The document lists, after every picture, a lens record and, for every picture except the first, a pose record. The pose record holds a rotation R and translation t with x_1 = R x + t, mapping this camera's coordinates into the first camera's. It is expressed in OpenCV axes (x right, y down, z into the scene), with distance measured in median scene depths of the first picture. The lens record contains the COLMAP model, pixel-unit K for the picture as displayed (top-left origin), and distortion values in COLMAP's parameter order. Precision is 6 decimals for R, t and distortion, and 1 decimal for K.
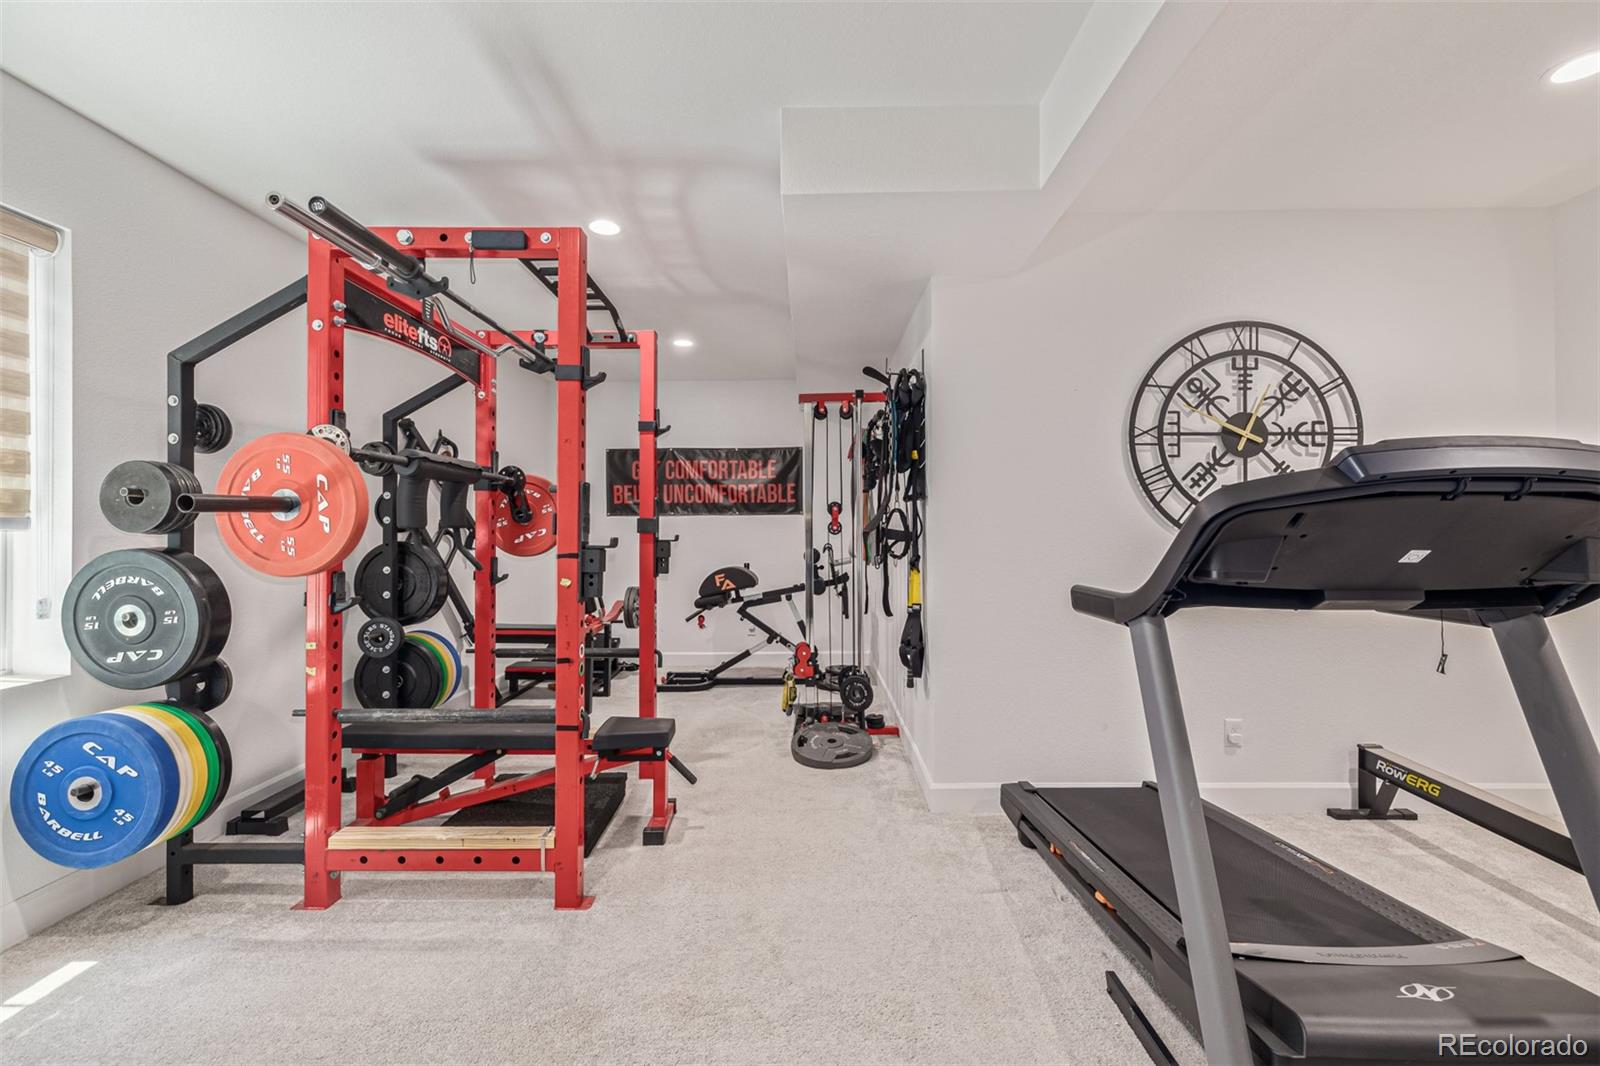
lens RADIAL K [[679.2, 0, 799.7], [0, 679.2, 527.3], [0, 0, 1]] dist [0.000561, -0.000207]
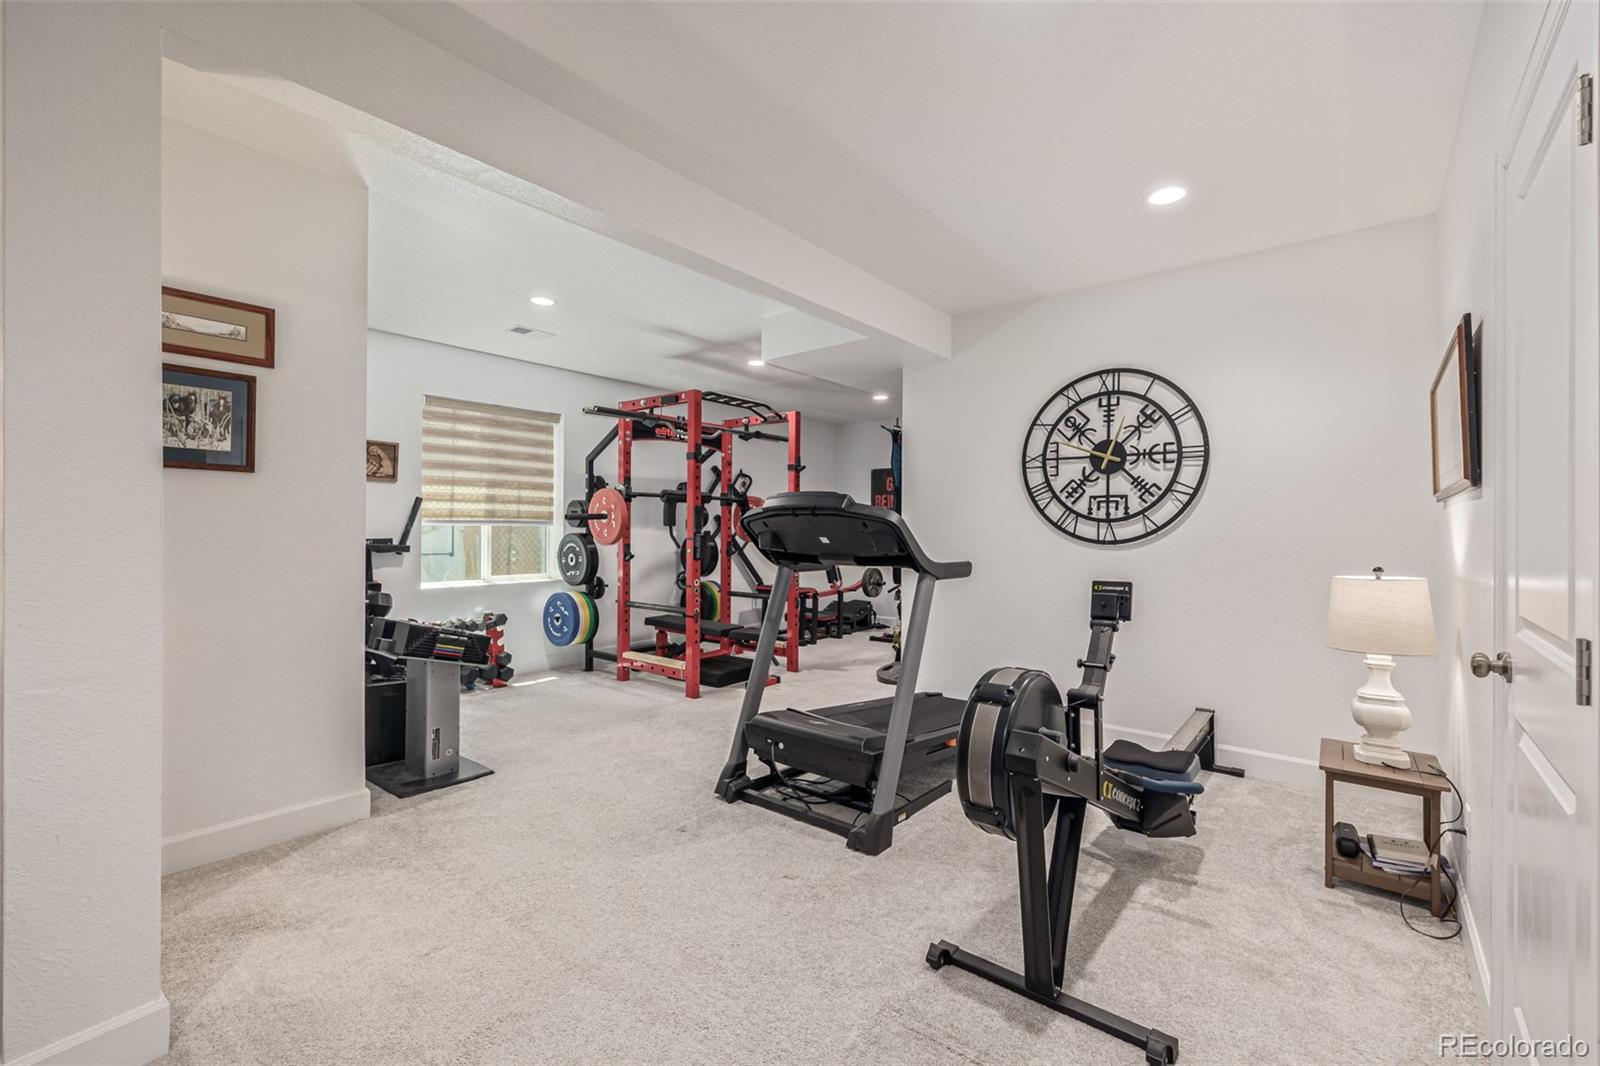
lens RADIAL K [[679.2, 0, 792.4], [0, 679.2, 528.2], [0, 0, 1]] dist [0.000561, -0.000207]
pose [[0.775651, 0.006935, -0.631124, 1.008090], [-0.003958, 0.999973, 0.006124, -0.005424], [0.631150, -0.002253, 0.775658, -0.388315]]
